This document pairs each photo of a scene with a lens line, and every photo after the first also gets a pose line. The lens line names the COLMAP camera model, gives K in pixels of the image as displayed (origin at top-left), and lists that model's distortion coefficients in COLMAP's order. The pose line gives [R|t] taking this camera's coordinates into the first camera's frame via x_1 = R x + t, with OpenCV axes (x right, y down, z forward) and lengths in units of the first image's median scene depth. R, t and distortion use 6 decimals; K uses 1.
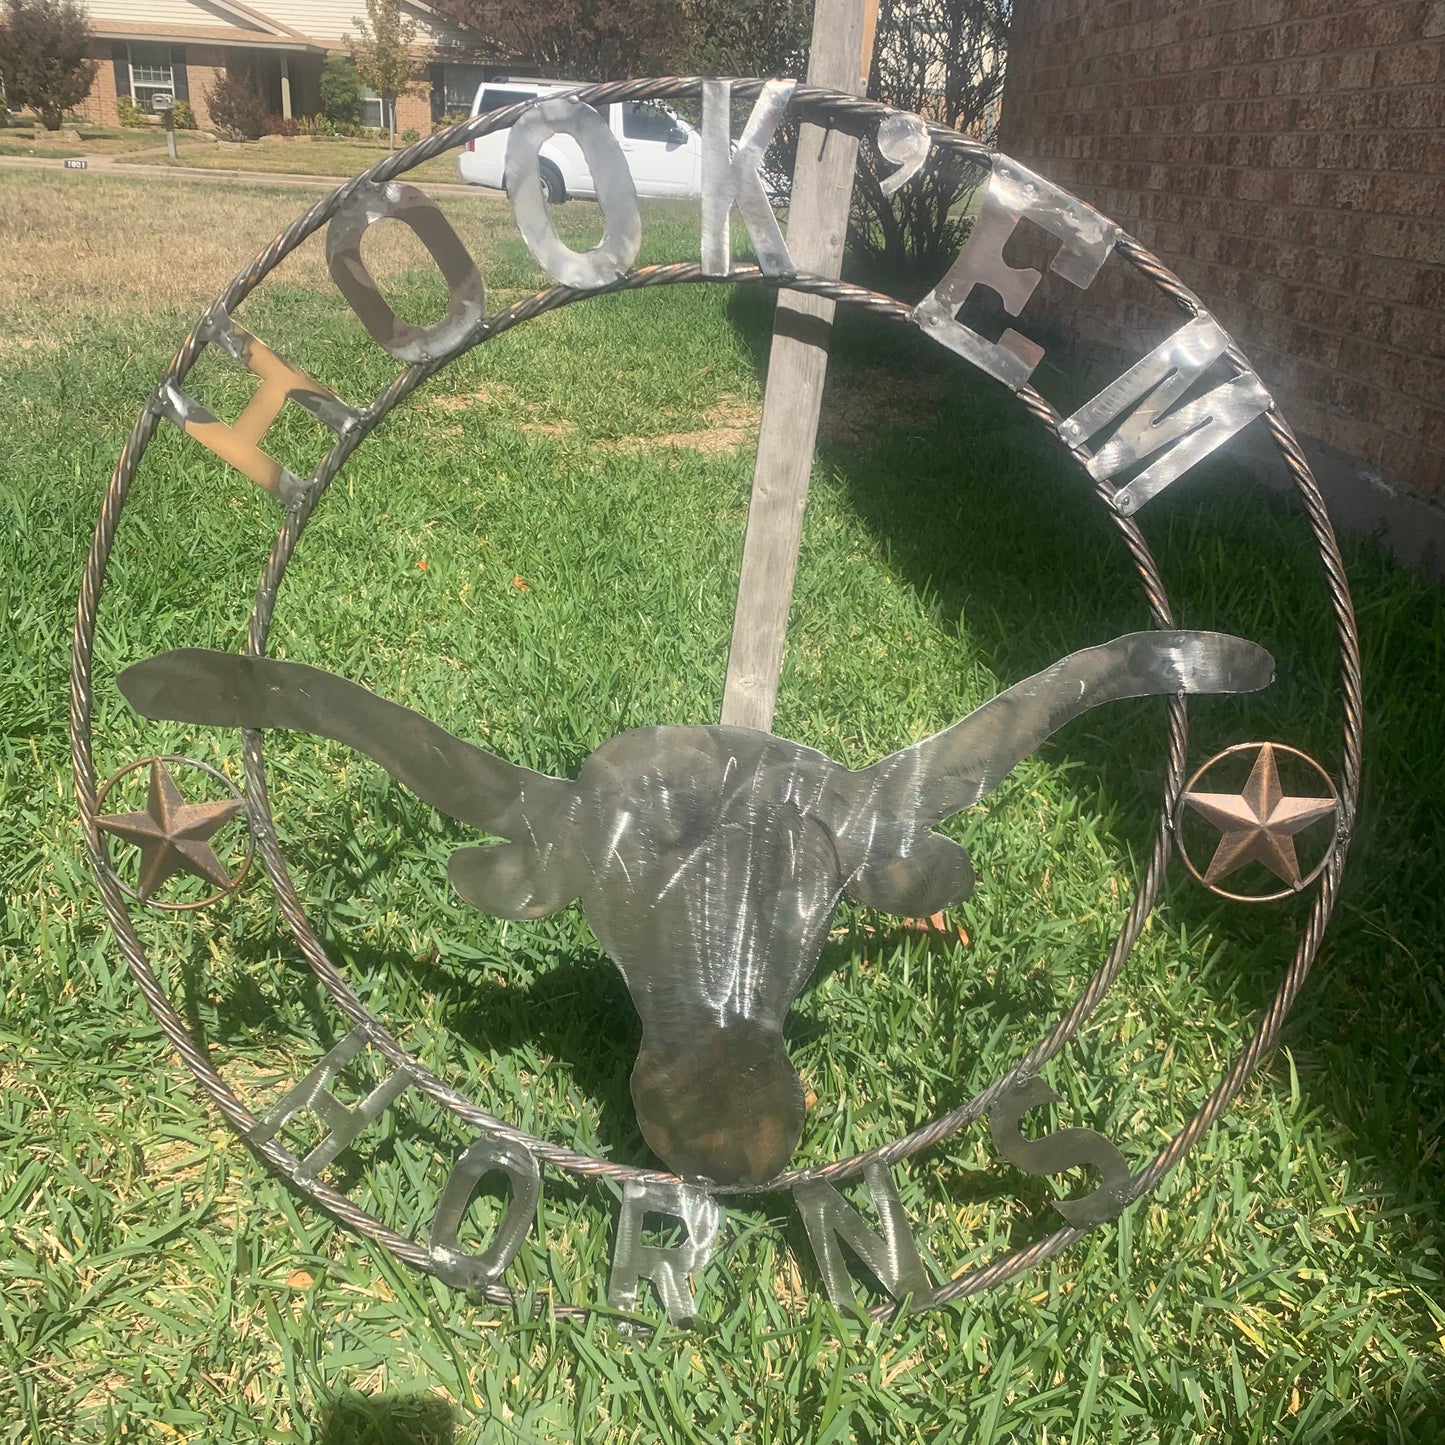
lens RADIAL K [[1515.5, 0, 729.2], [0, 1515.5, 731.1], [0, 0, 1]] dist [-0.000827, 0.000000]
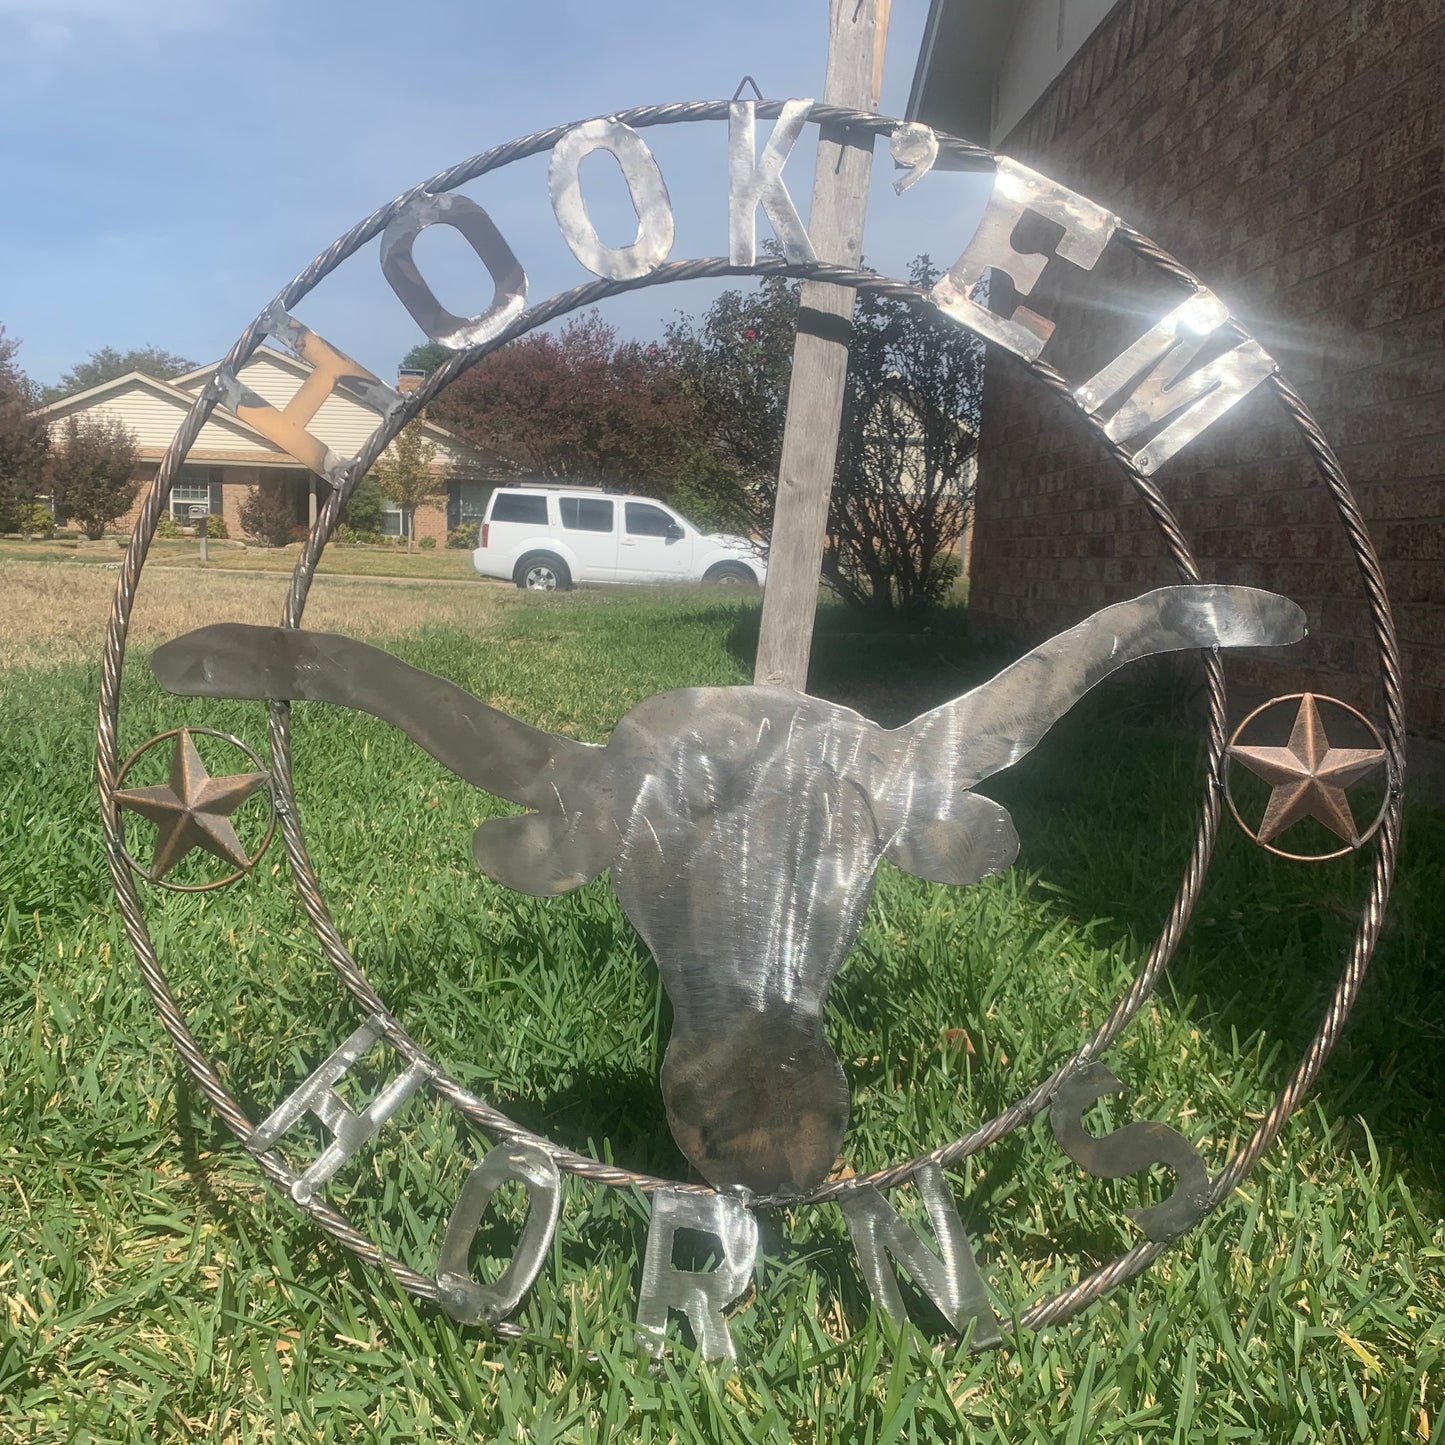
lens RADIAL K [[1515.5, 0, 713.0], [0, 1515.5, 722.9], [0, 0, 1]] dist [-0.000827, 0.000000]
pose [[0.999901, -0.011437, -0.008166, -0.022530], [0.008926, 0.965698, -0.259514, 0.259511], [0.010854, 0.259416, 0.965705, 0.045319]]
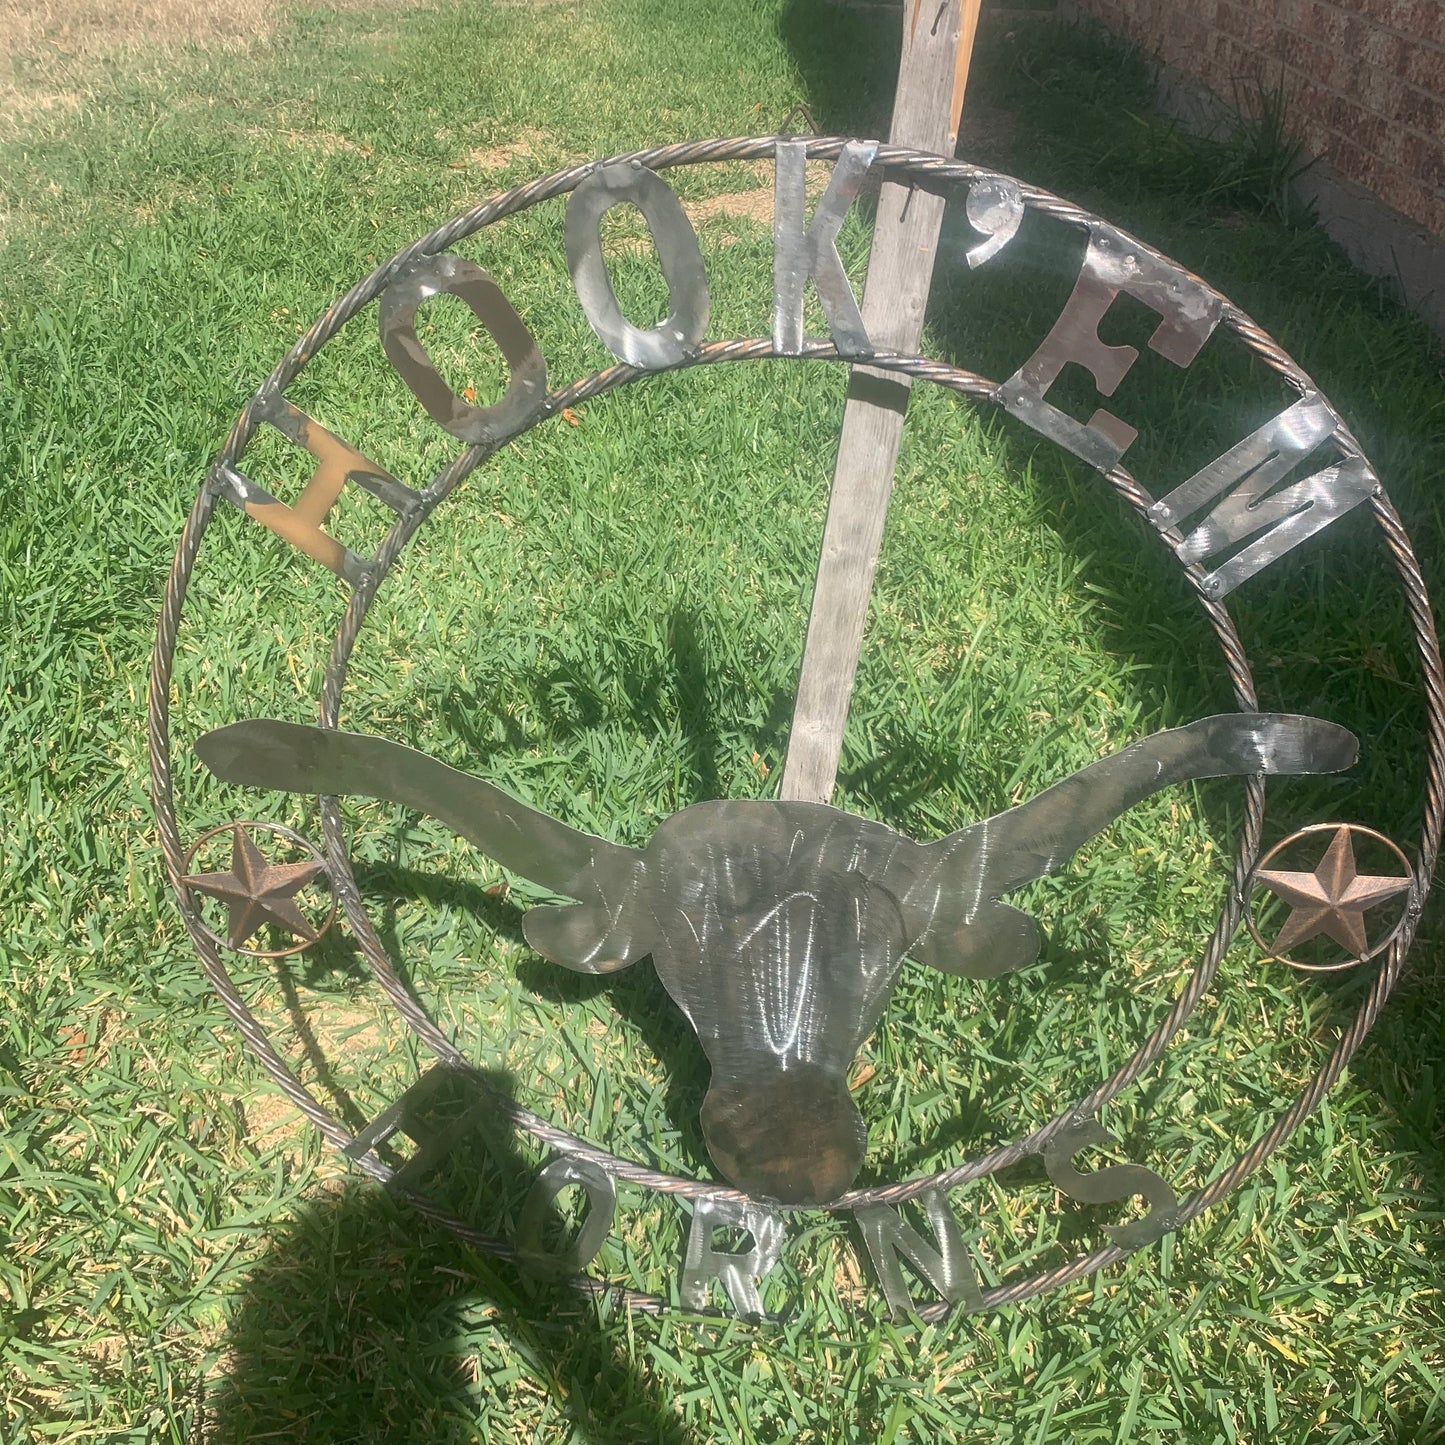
lens RADIAL K [[1515.5, 0, 697.8], [0, 1515.5, 735.2], [0, 0, 1]] dist [-0.000827, 0.000000]
pose [[0.998701, 0.004462, -0.050767, -0.014684], [0.005816, 0.979672, 0.200521, -0.231880], [0.050630, -0.200556, 0.978373, 0.023762]]
